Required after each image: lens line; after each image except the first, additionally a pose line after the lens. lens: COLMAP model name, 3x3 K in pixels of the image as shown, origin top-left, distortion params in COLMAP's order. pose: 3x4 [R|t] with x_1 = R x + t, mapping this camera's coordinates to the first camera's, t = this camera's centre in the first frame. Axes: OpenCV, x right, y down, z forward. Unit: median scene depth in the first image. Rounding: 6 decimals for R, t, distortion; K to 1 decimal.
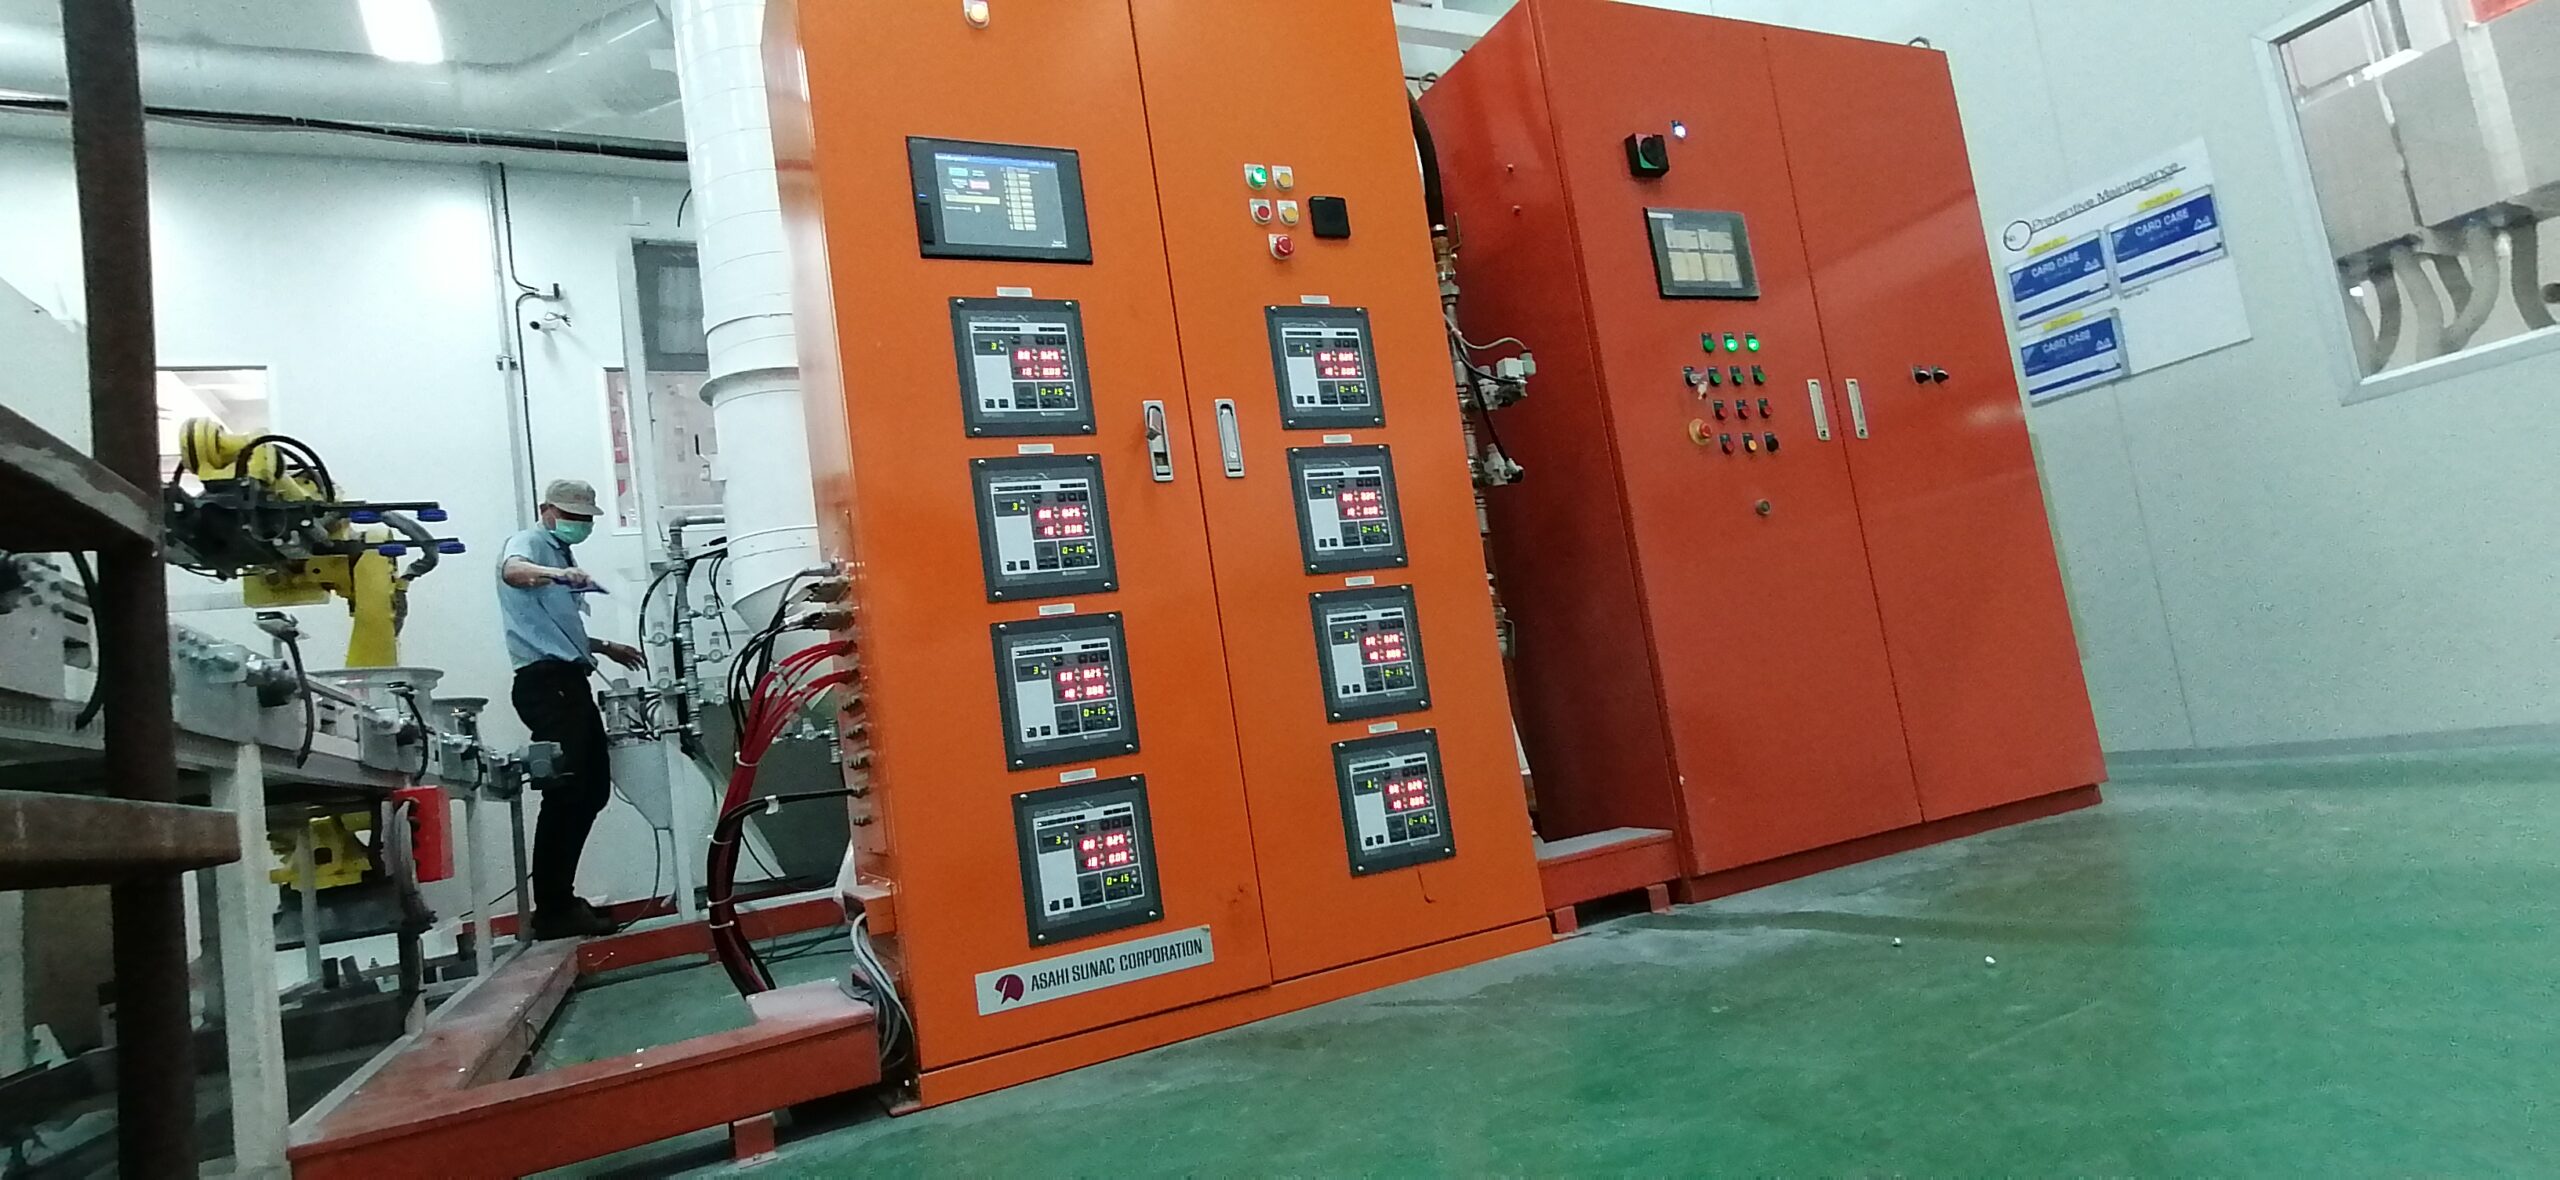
lens RADIAL K [[1275.8, 0, 1262.4], [0, 1275.8, 590.3], [0, 0, 1]] dist [0.040441, -0.019906]
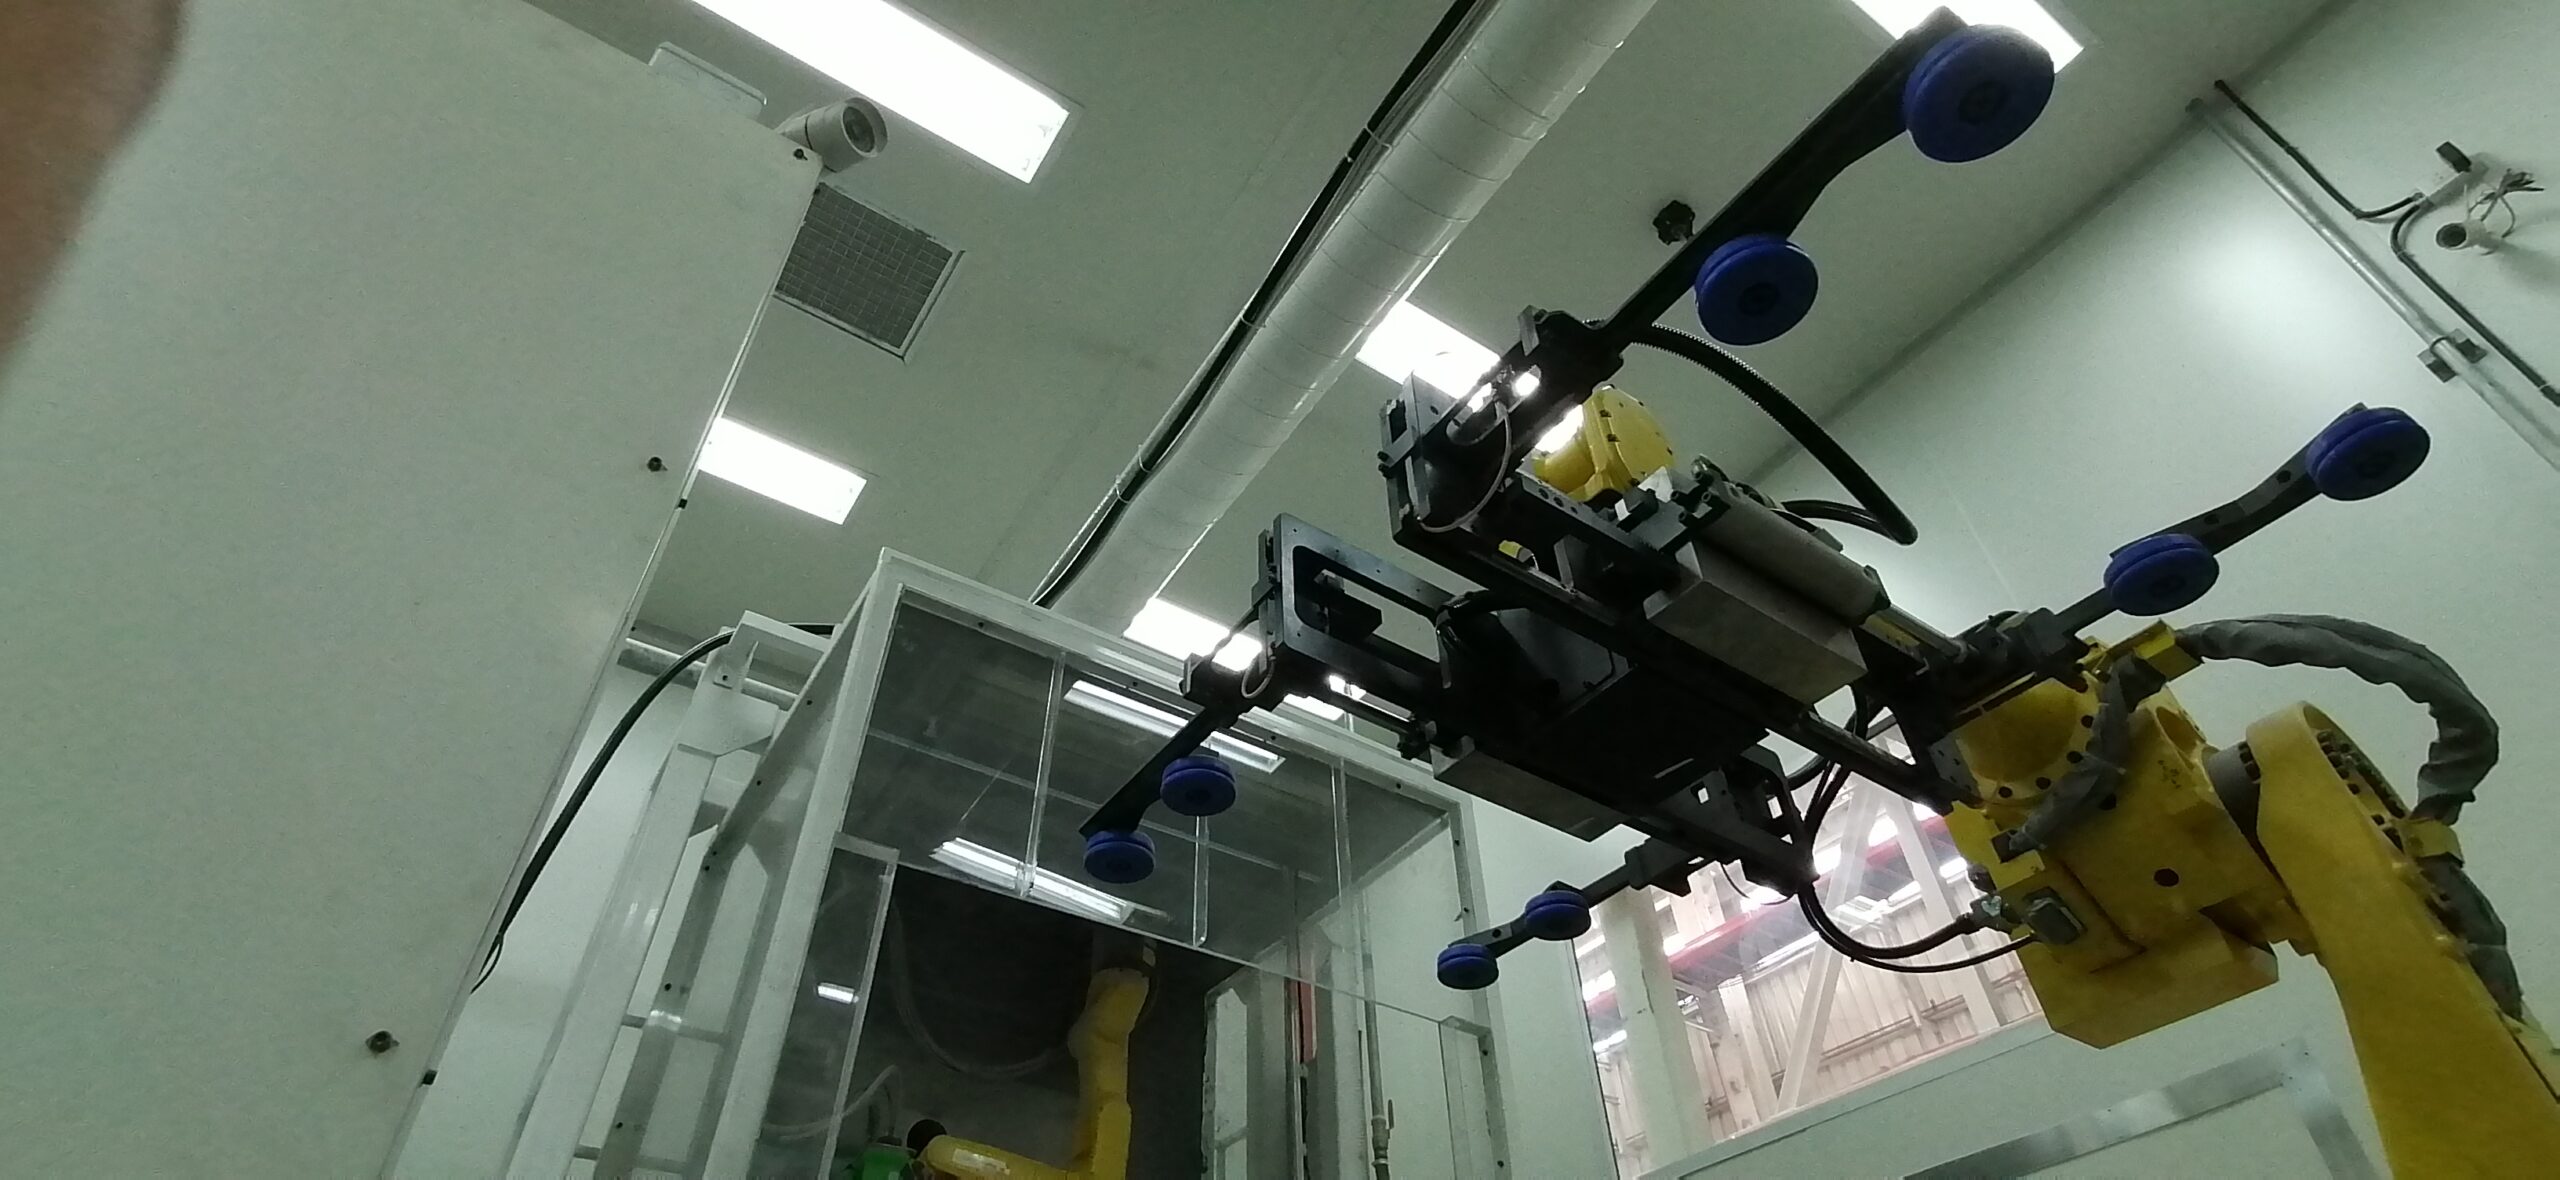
lens RADIAL K [[1275.8, 0, 1266.3], [0, 1275.8, 593.0], [0, 0, 1]] dist [0.040441, -0.019906]
pose [[0.152676, -0.532641, -0.832456, -0.330574], [0.161299, 0.844467, -0.510743, 0.041600], [0.975024, -0.056296, 0.214844, 0.525217]]
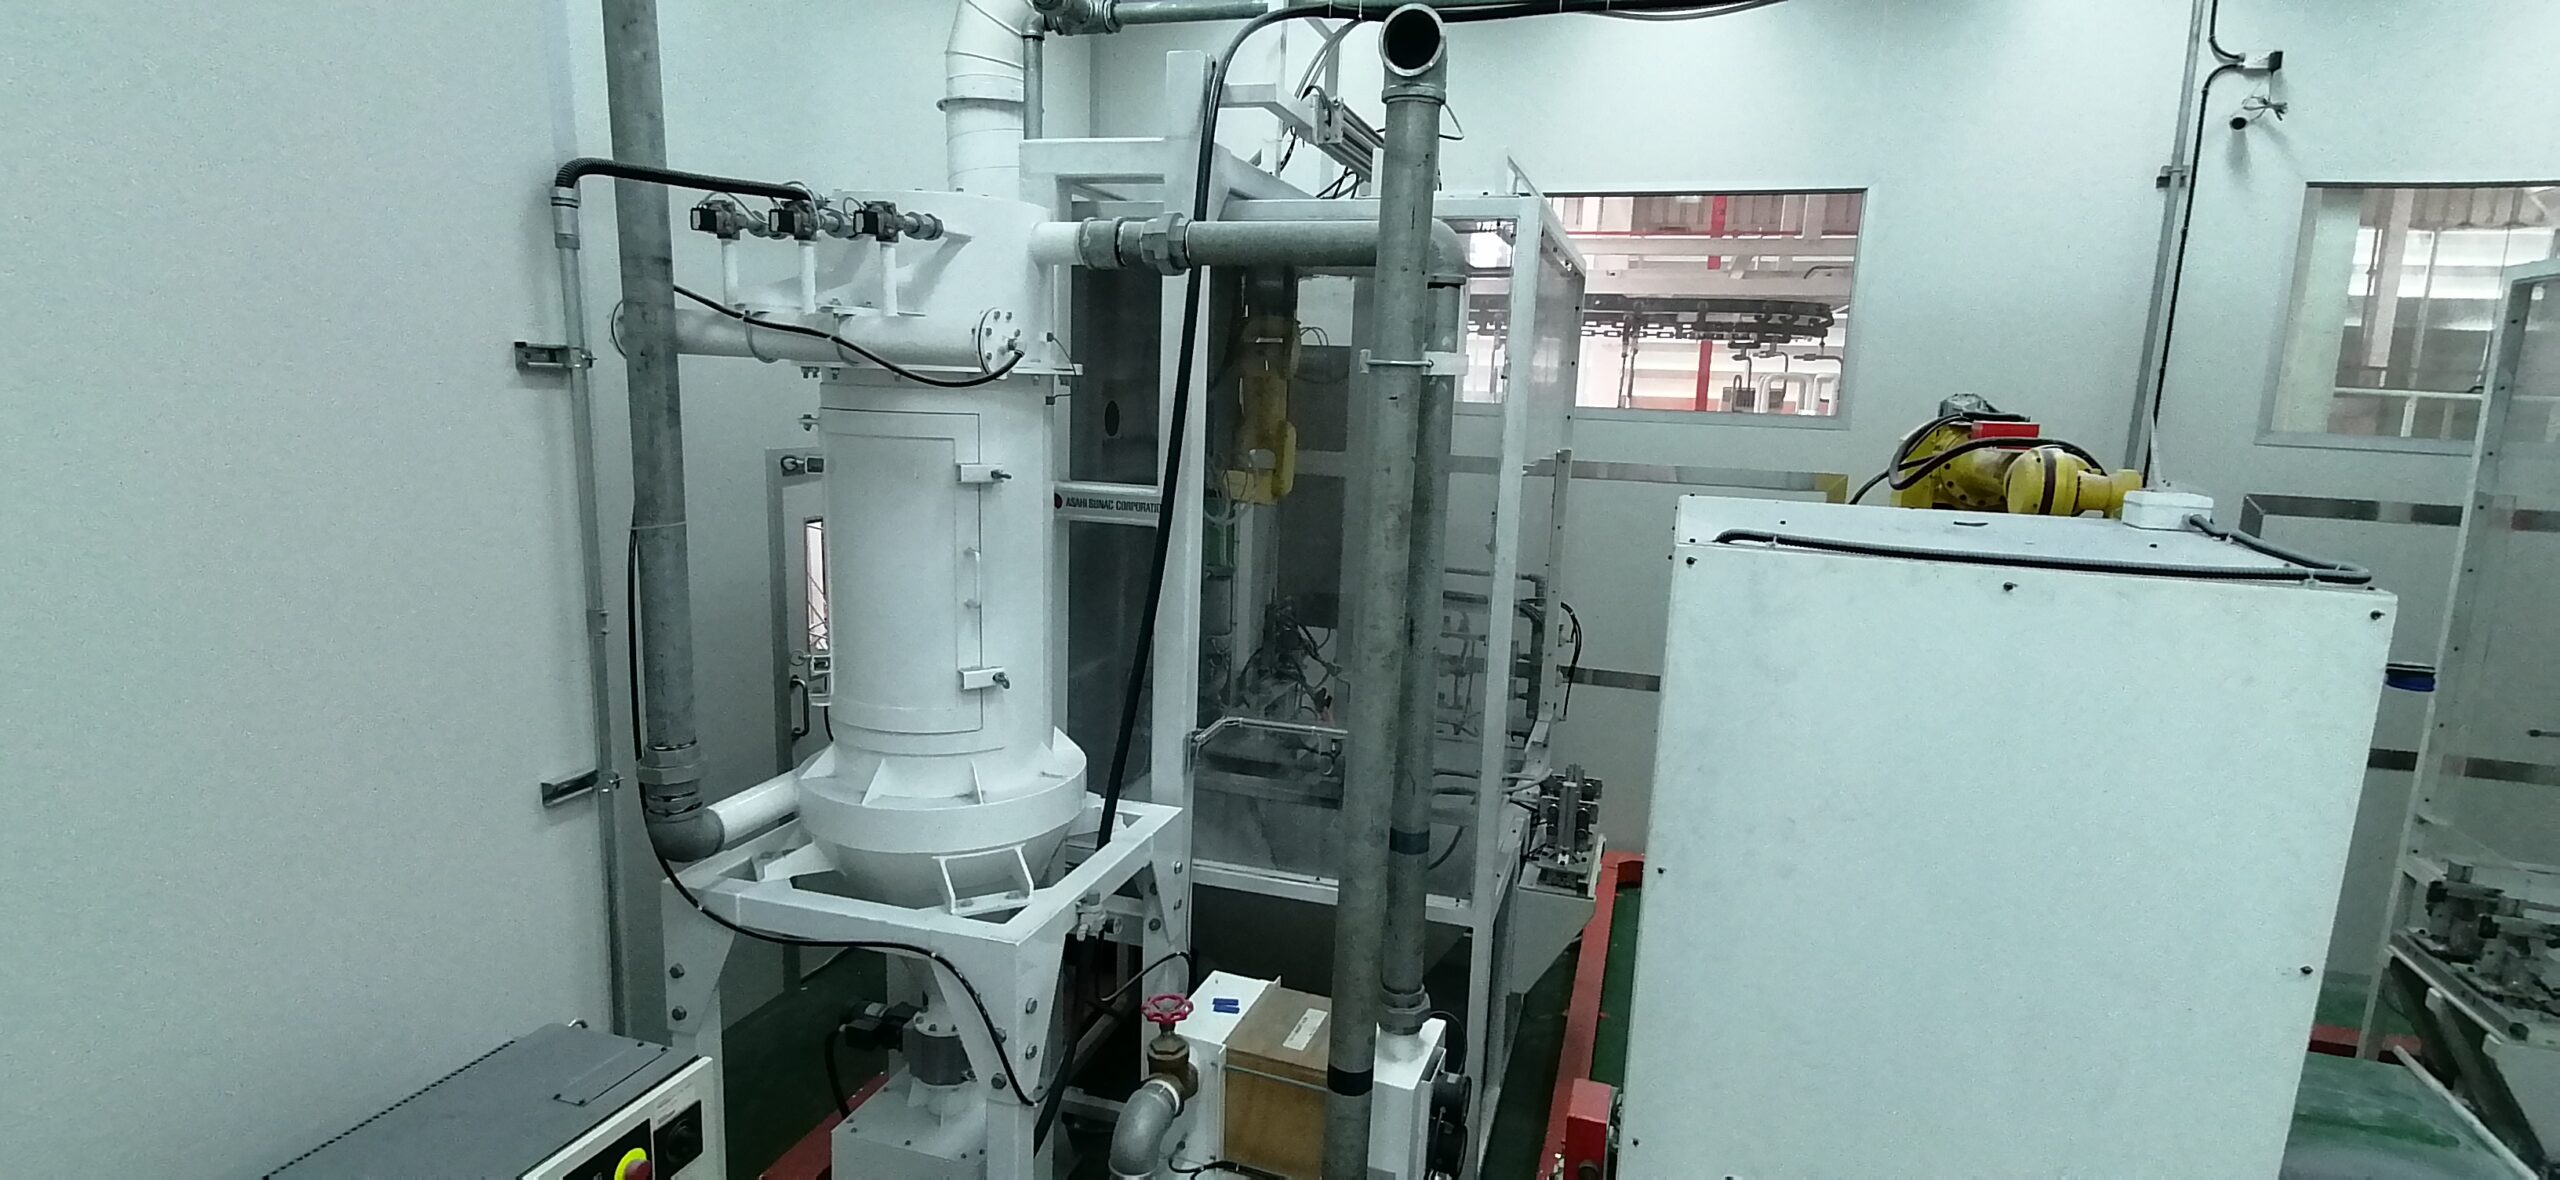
lens RADIAL K [[1275.8, 0, 1275.4], [0, 1275.8, 575.2], [0, 0, 1]] dist [0.040441, -0.019906]
pose [[0.724454, 0.312335, -0.614502, -0.426169], [-0.044778, 0.910898, 0.410195, -0.245601], [0.687867, -0.269652, 0.673890, 0.098632]]
